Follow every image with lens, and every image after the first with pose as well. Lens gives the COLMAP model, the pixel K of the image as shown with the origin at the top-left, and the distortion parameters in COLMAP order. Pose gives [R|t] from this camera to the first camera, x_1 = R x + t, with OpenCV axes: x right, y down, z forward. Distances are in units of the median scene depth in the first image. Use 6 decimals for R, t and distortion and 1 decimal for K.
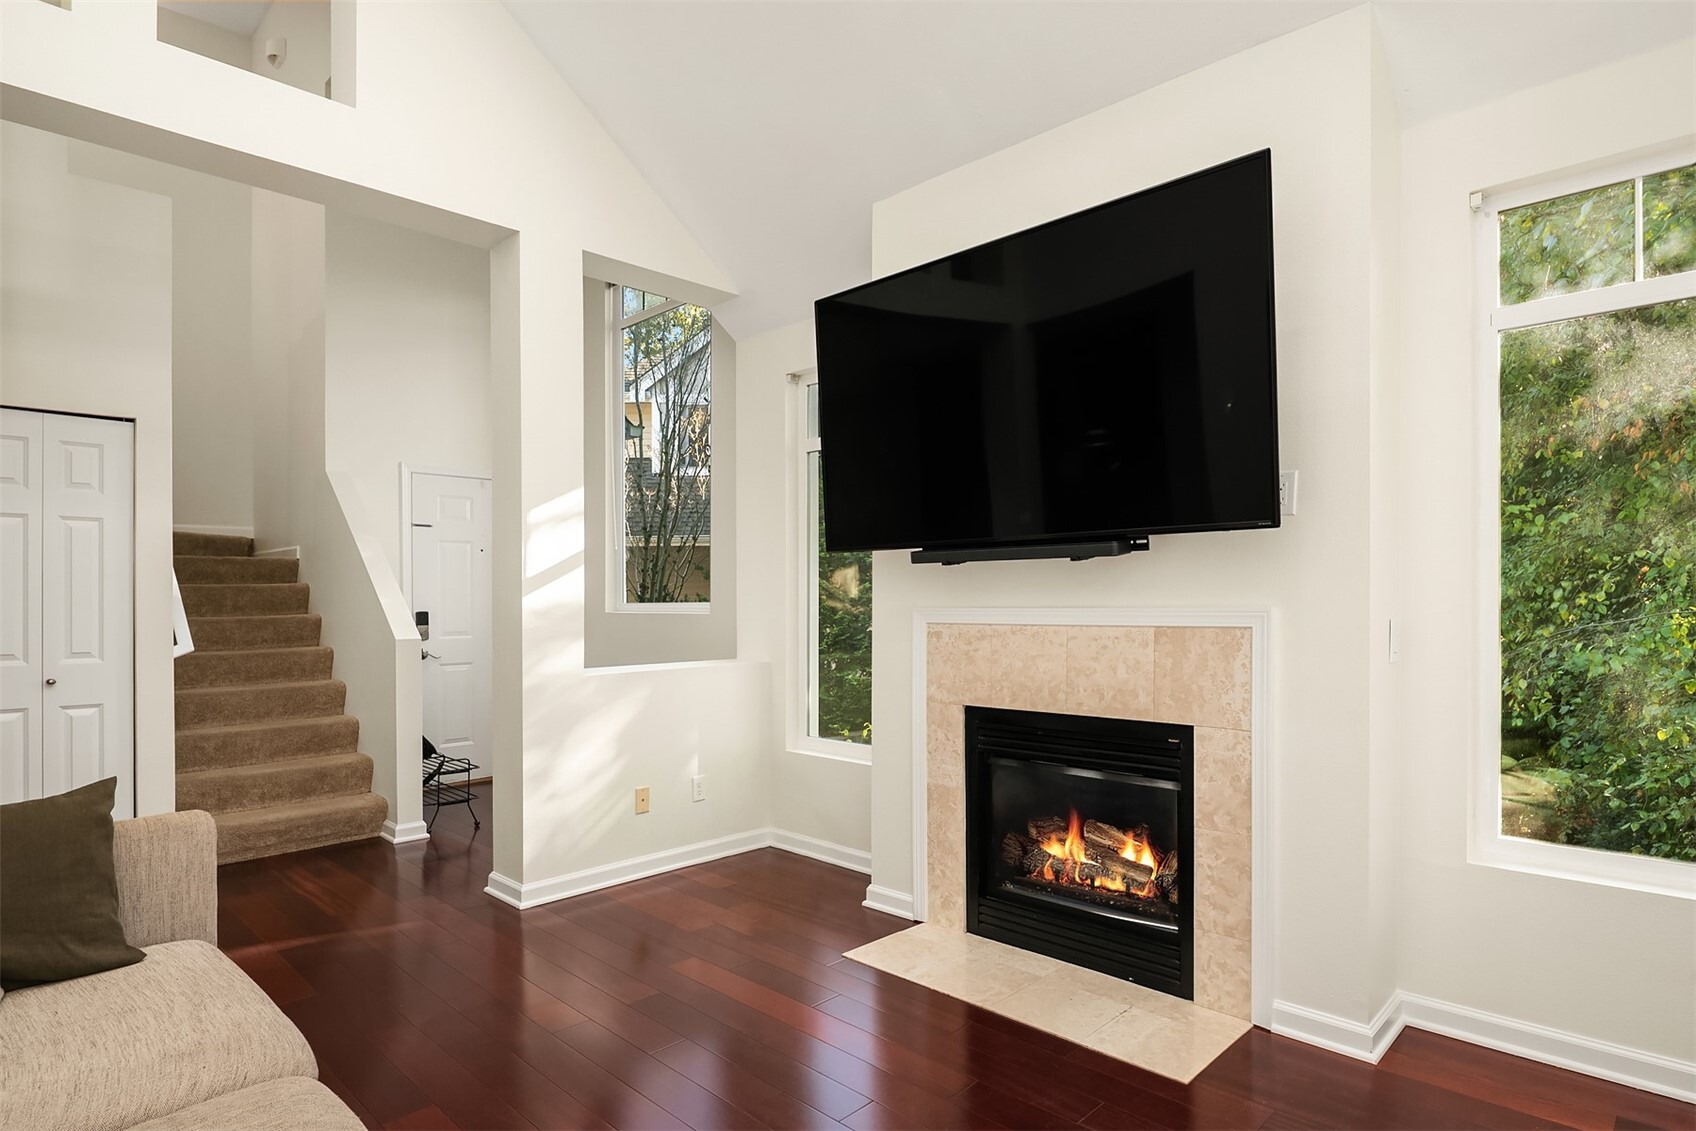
lens RADIAL K [[925.0, 0, 850.8], [0, 925.0, 596.7], [0, 0, 1]] dist [-0.000357, 0.000029]
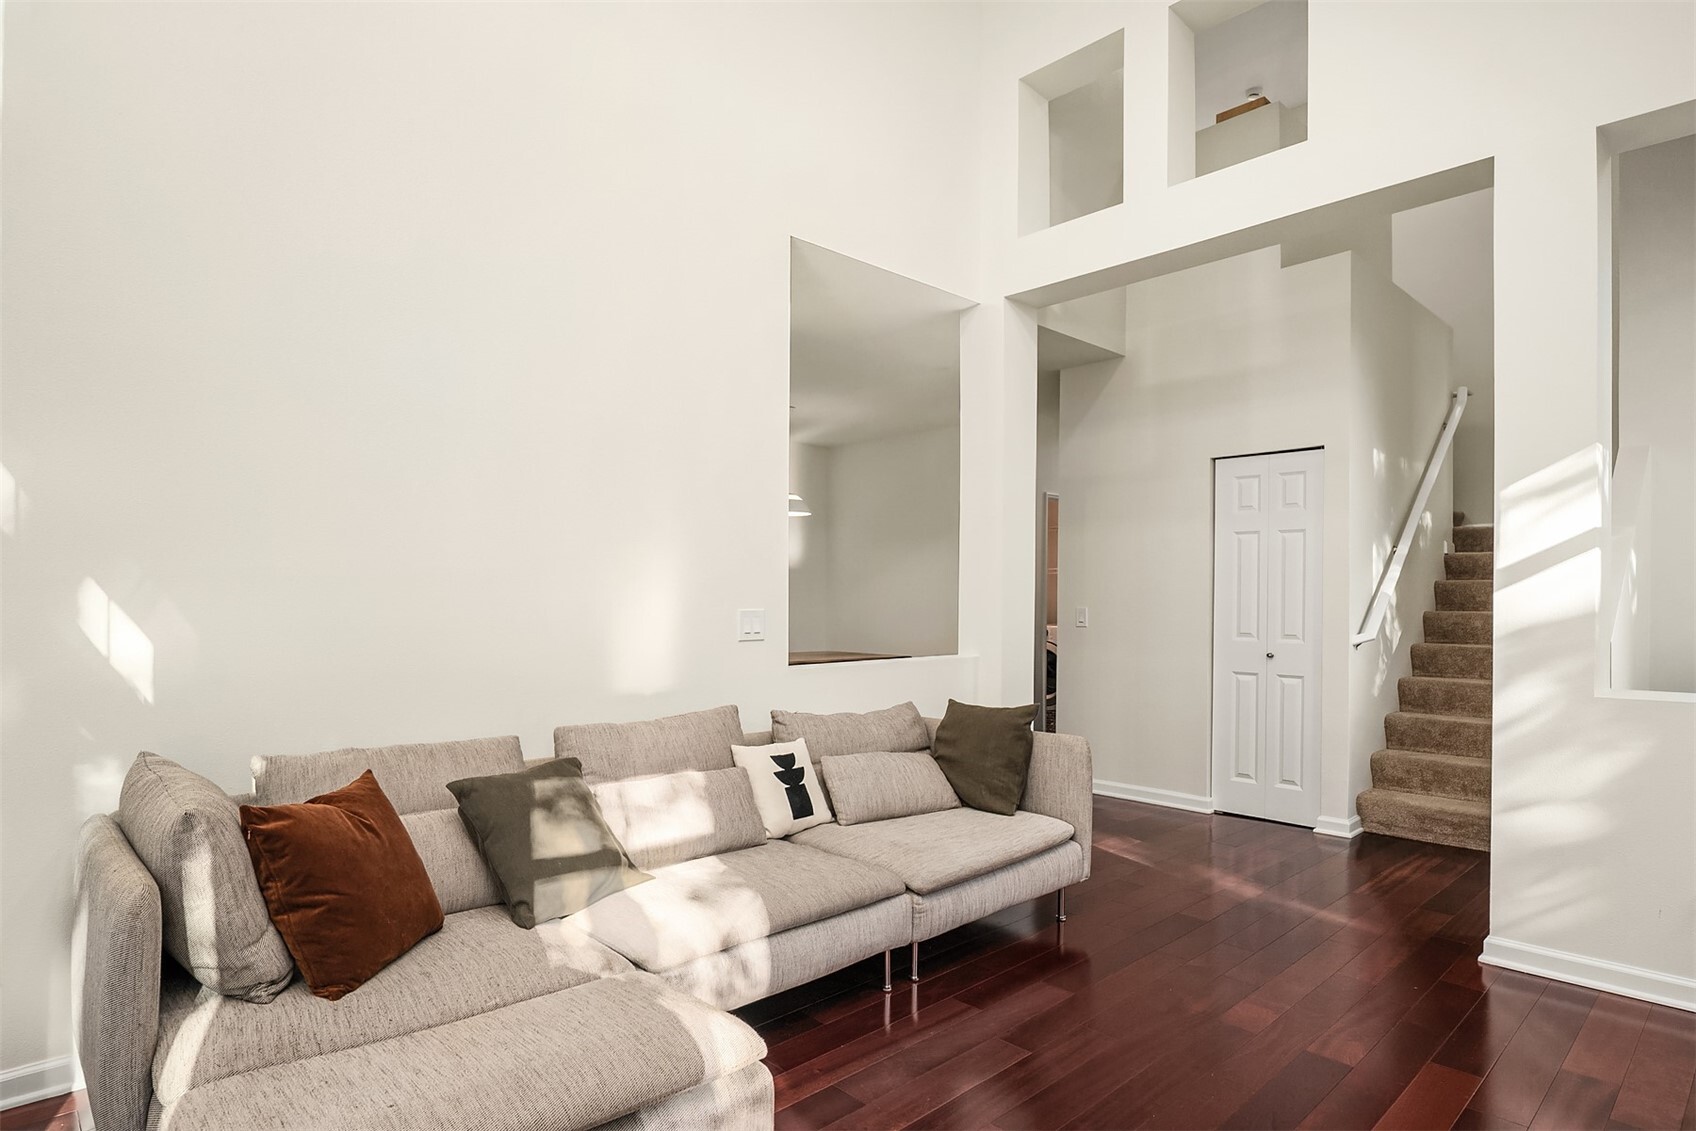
lens RADIAL K [[925.0, 0, 850.8], [0, 925.0, 596.7], [0, 0, 1]] dist [-0.000357, 0.000029]
pose [[-0.026475, 0.007043, -0.999625, 0.477687], [-0.002577, 0.999971, 0.007114, -0.000227], [0.999646, 0.002765, -0.026456, 0.423356]]
